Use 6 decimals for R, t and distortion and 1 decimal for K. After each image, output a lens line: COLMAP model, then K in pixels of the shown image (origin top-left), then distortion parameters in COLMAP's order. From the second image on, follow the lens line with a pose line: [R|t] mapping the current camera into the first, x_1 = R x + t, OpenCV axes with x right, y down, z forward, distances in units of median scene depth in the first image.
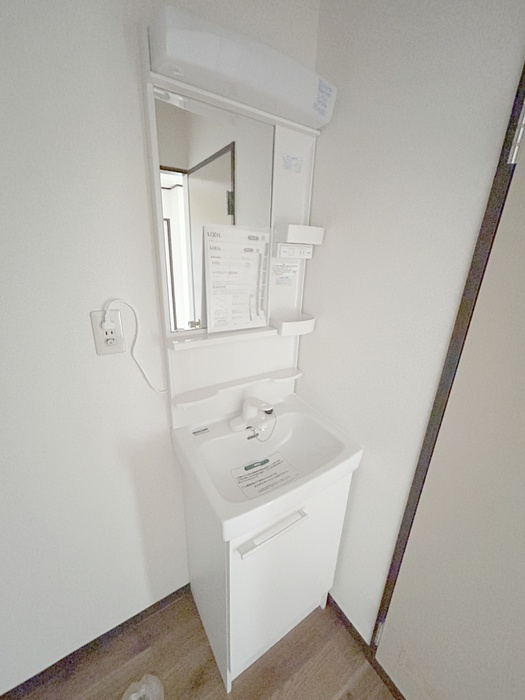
lens RADIAL K [[281.5, 0, 262.5], [0, 281.5, 350.0], [0, 0, 1]] dist [0.000439, 0.000171]
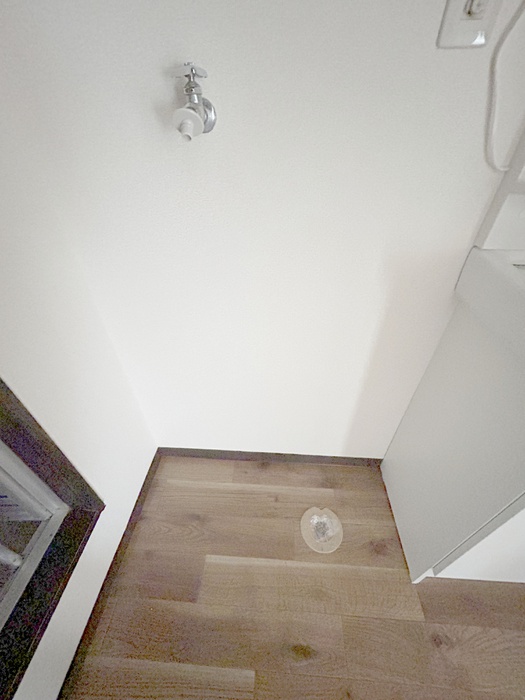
lens RADIAL K [[280.4, 0, 262.5], [0, 280.4, 350.0], [0, 0, 1]] dist [0.001144, 0.000378]
pose [[0.806614, 0.340605, -0.483076, -0.326446], [-0.169107, 0.916097, 0.363551, 0.333802], [0.566372, -0.211554, 0.796535, 0.209403]]
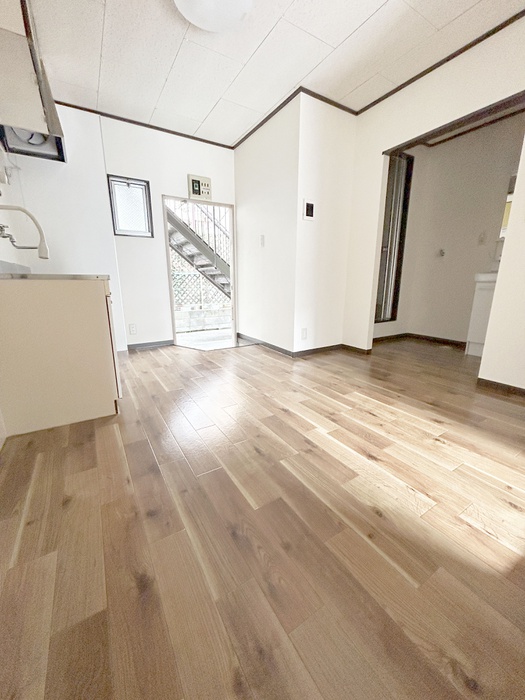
lens RADIAL K [[281.5, 0, 262.5], [0, 281.5, 350.0], [0, 0, 1]] dist [0.000439, 0.000171]
pose [[-0.014255, 0.212062, -0.977152, 1.356613], [-0.336503, 0.919231, 0.204401, 0.847090], [0.941575, 0.331728, 0.058256, -0.194035]]
